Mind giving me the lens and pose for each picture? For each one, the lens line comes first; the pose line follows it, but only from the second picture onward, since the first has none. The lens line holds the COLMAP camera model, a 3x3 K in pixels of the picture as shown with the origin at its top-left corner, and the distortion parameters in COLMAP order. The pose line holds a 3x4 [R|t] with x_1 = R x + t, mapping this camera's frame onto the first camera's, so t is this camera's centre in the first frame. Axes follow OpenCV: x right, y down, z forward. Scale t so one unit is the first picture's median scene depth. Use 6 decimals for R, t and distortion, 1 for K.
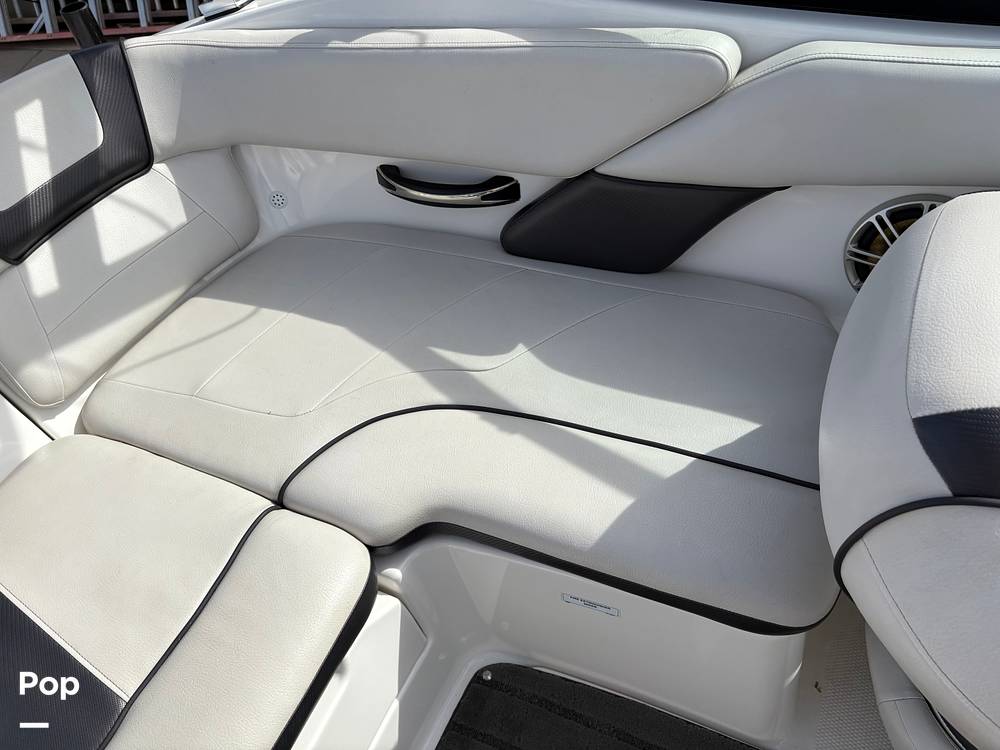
lens RADIAL K [[770.7, 0, 505.4], [0, 770.7, 379.0], [0, 0, 1]] dist [0.015426, -0.011626]
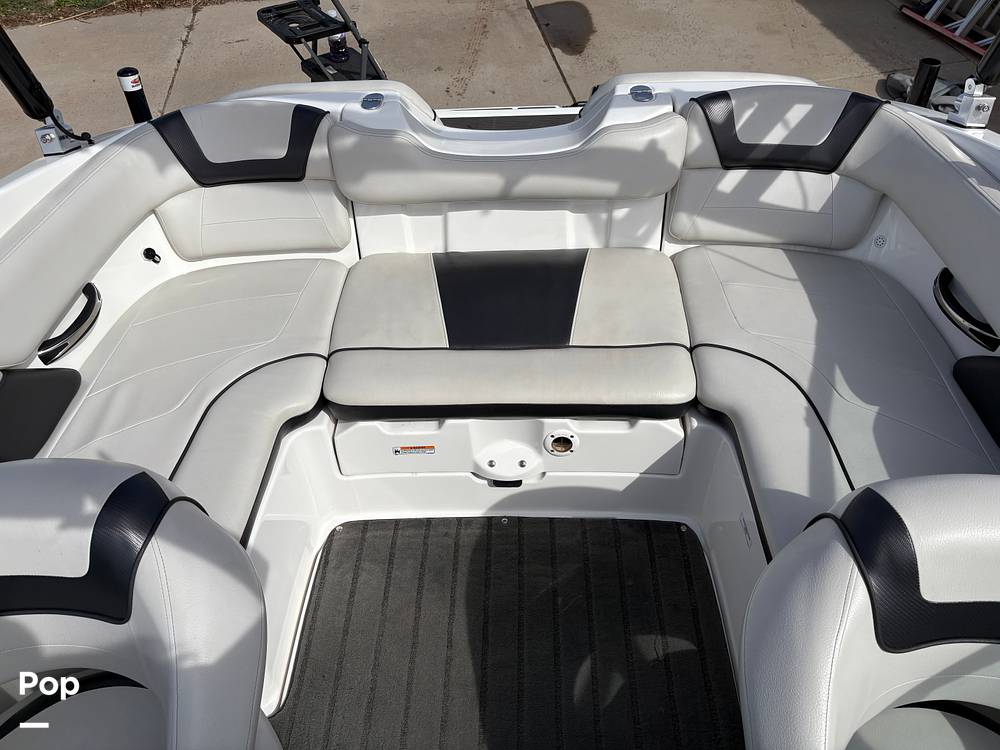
lens RADIAL K [[773.5, 0, 500.7], [0, 773.5, 364.0], [0, 0, 1]] dist [0.072390, 0.000123]
pose [[0.378861, 0.708149, -0.595810, 0.549275], [-0.710938, 0.634869, 0.302504, -0.038922], [0.592479, 0.308977, 0.743977, -0.494522]]
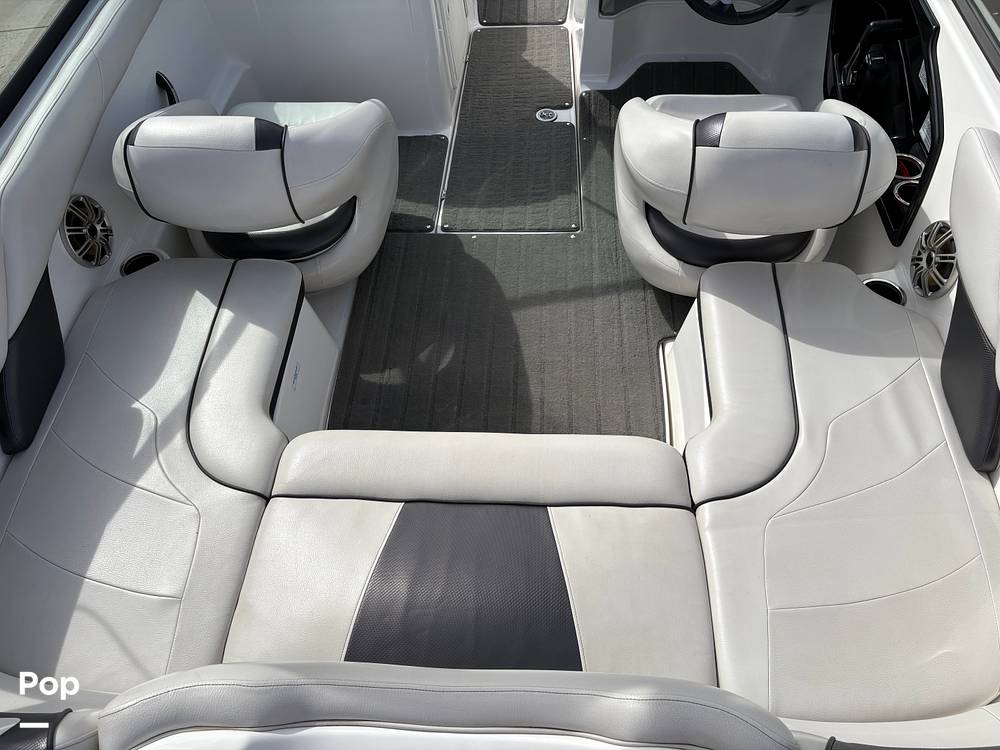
lens RADIAL K [[770.7, 0, 505.4], [0, 770.7, 379.0], [0, 0, 1]] dist [0.015426, -0.011626]
pose [[-0.353301, -0.650057, 0.672759, -1.180967], [0.756807, 0.224133, 0.614009, -0.419706], [-0.549928, 0.726079, 0.412782, -0.046624]]
